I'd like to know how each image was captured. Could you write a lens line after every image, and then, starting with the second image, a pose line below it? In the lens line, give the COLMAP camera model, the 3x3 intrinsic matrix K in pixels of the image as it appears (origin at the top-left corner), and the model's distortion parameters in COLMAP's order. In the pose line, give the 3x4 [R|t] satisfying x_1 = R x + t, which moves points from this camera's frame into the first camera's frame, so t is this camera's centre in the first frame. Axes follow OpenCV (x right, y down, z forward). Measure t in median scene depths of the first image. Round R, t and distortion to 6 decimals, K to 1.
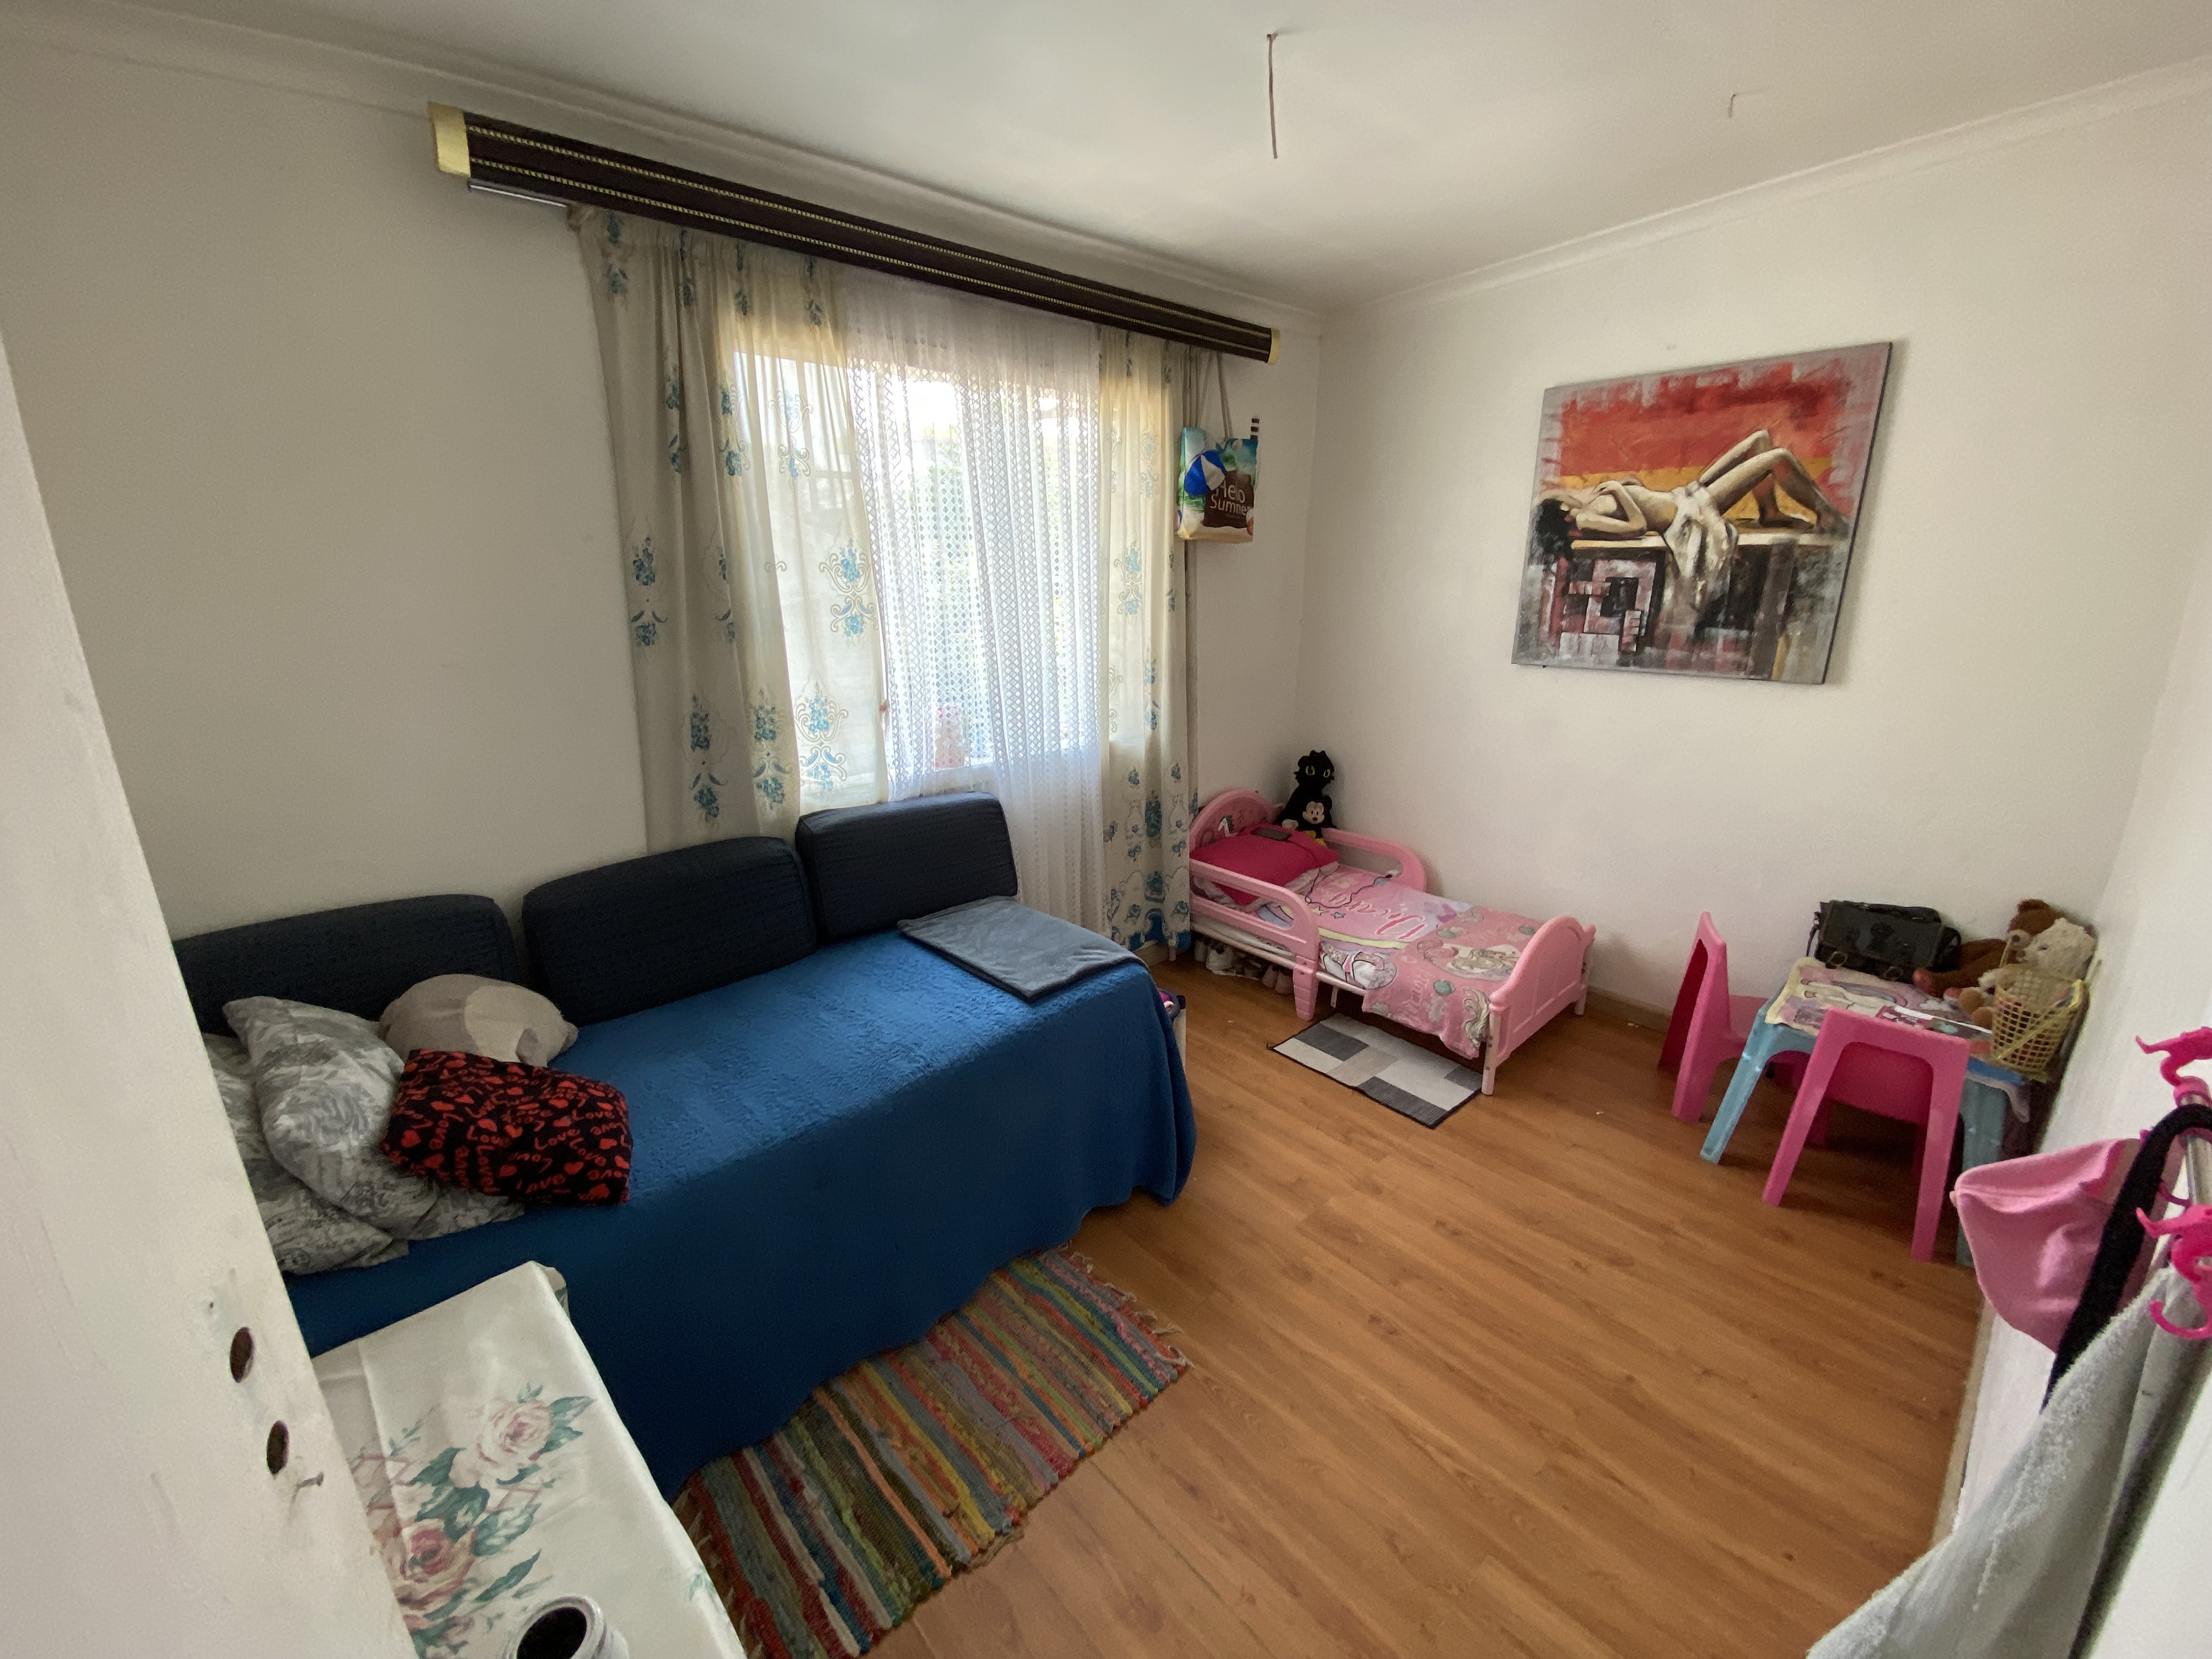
lens RADIAL K [[913.5, 0, 1102.0], [0, 913.5, 832.7], [0, 0, 1]] dist [0.029974, -0.024326]
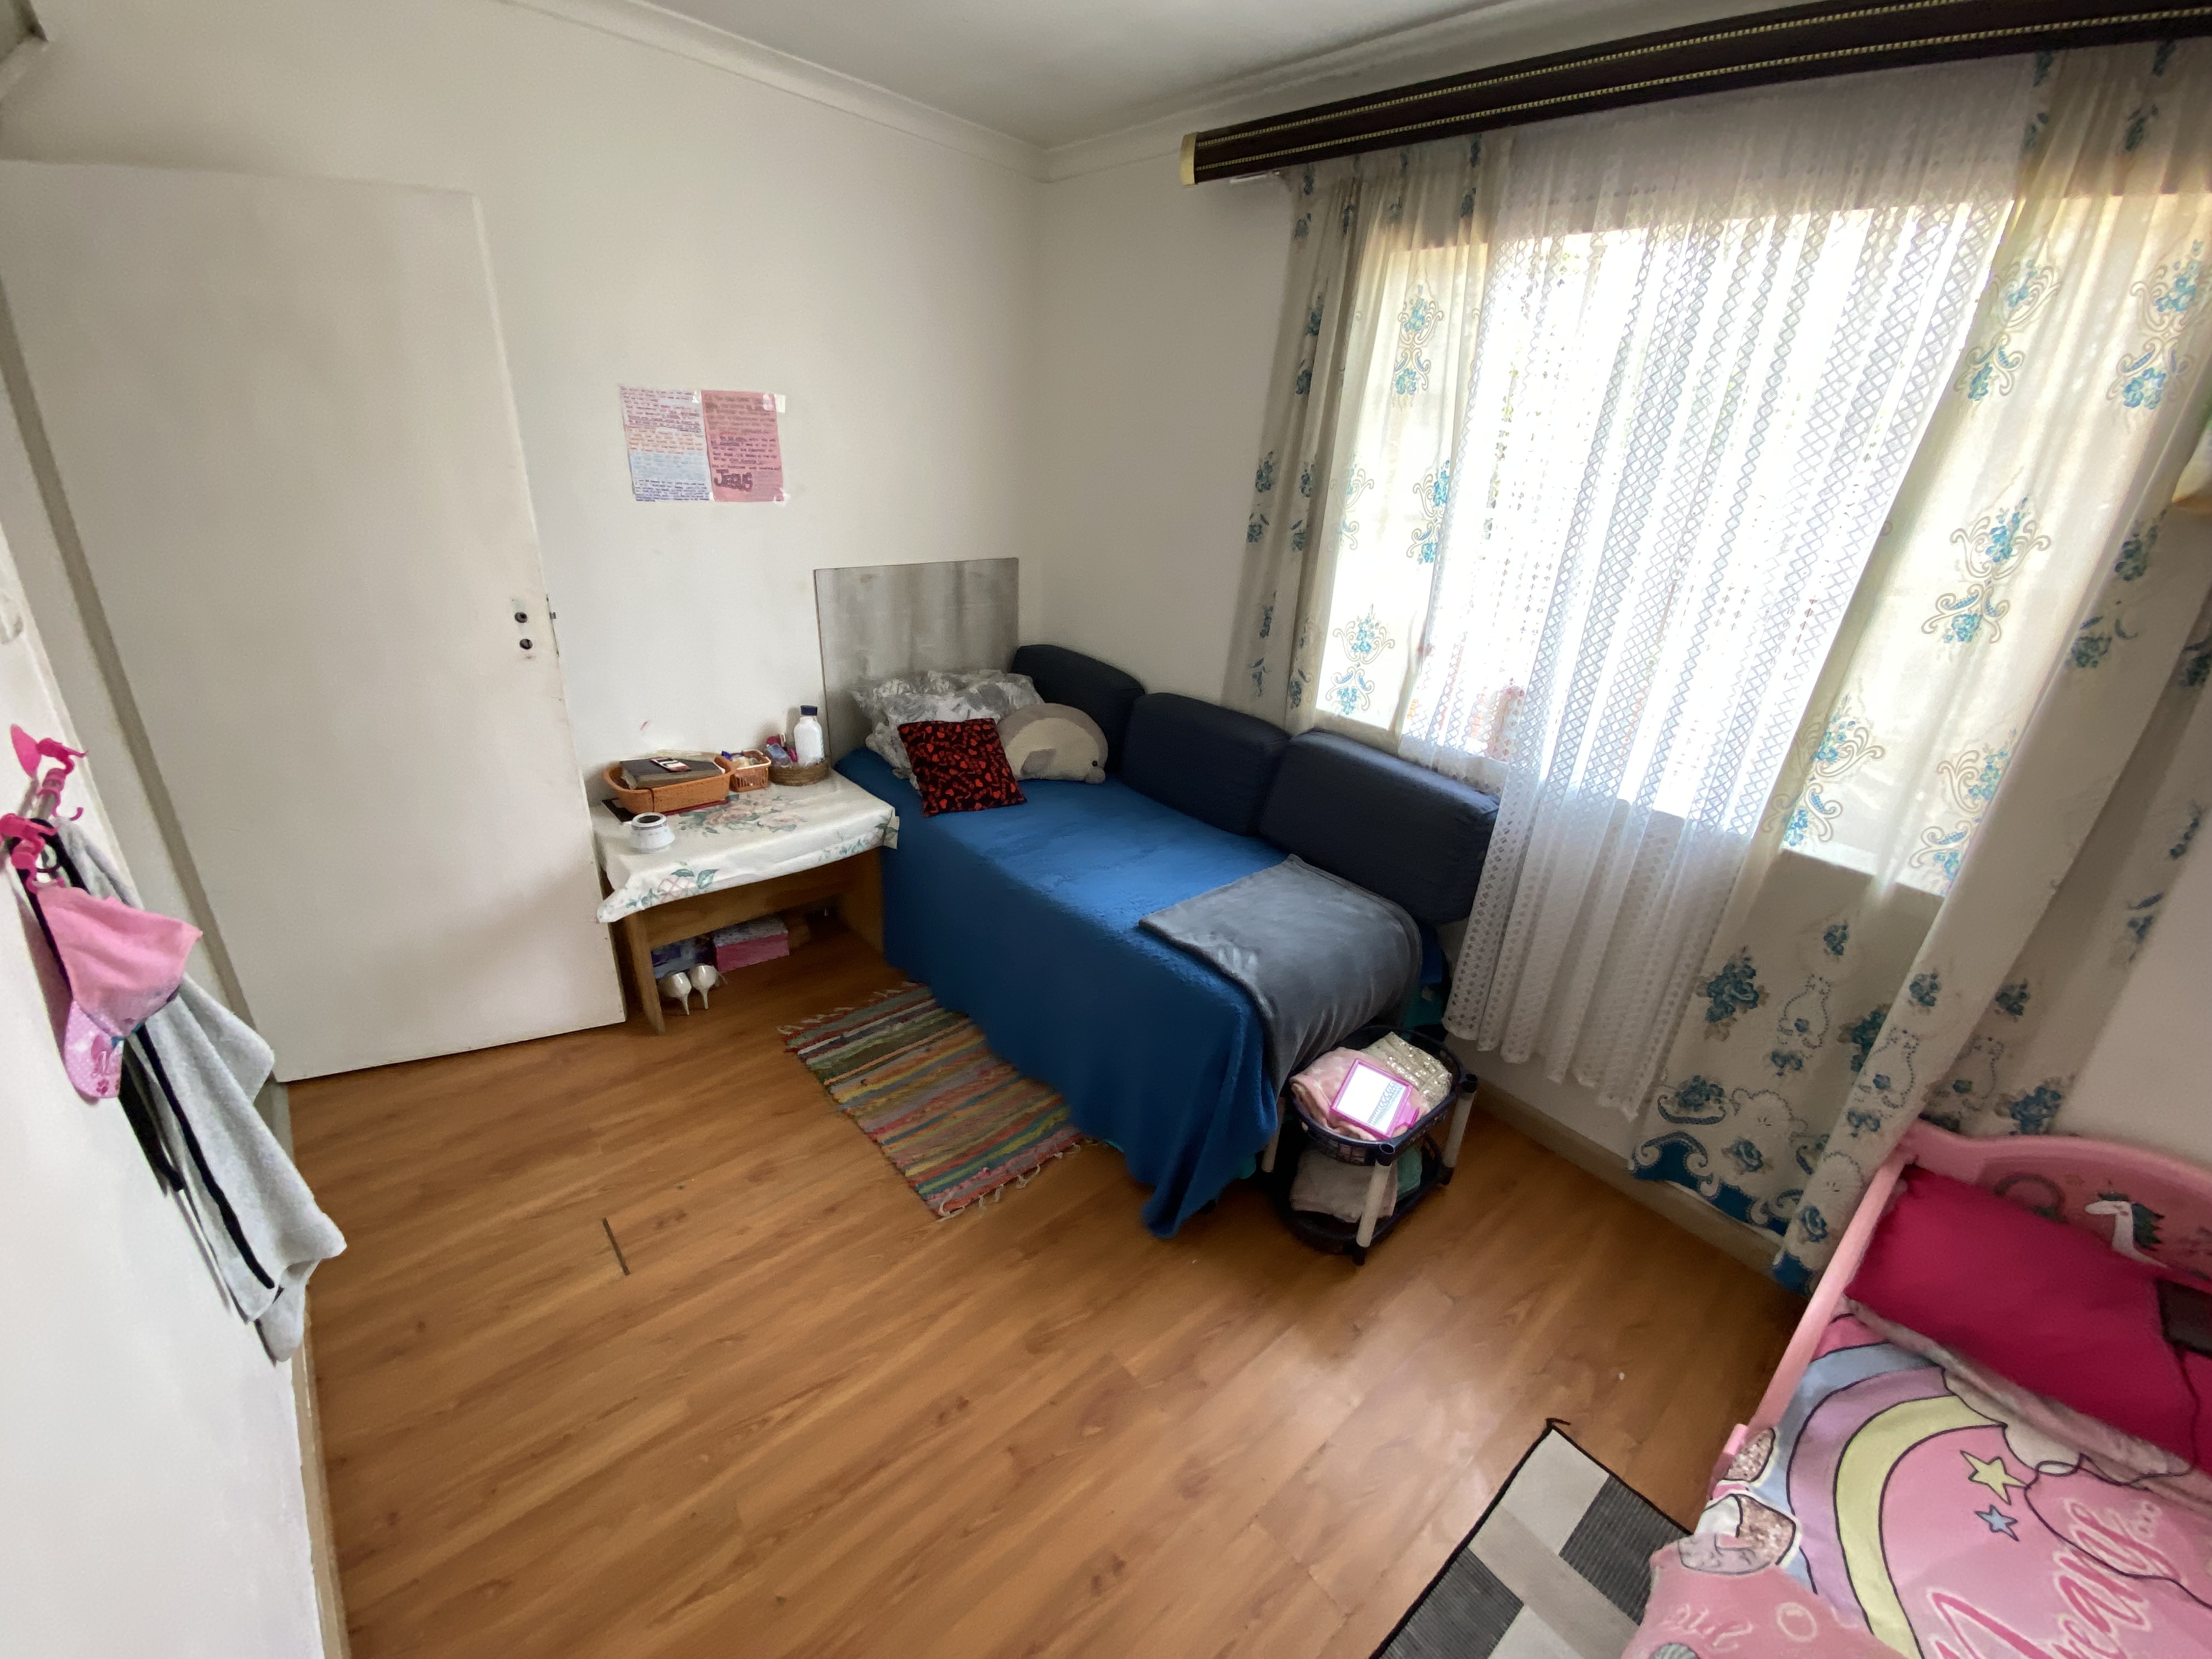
lens RADIAL K [[913.5, 0, 1102.0], [0, 913.5, 832.7], [0, 0, 1]] dist [0.029974, -0.024326]
pose [[-0.043859, 0.411380, -0.910408, 0.801226], [-0.330719, 0.853926, 0.401790, -0.297603], [0.942710, 0.318711, 0.098599, 0.812708]]
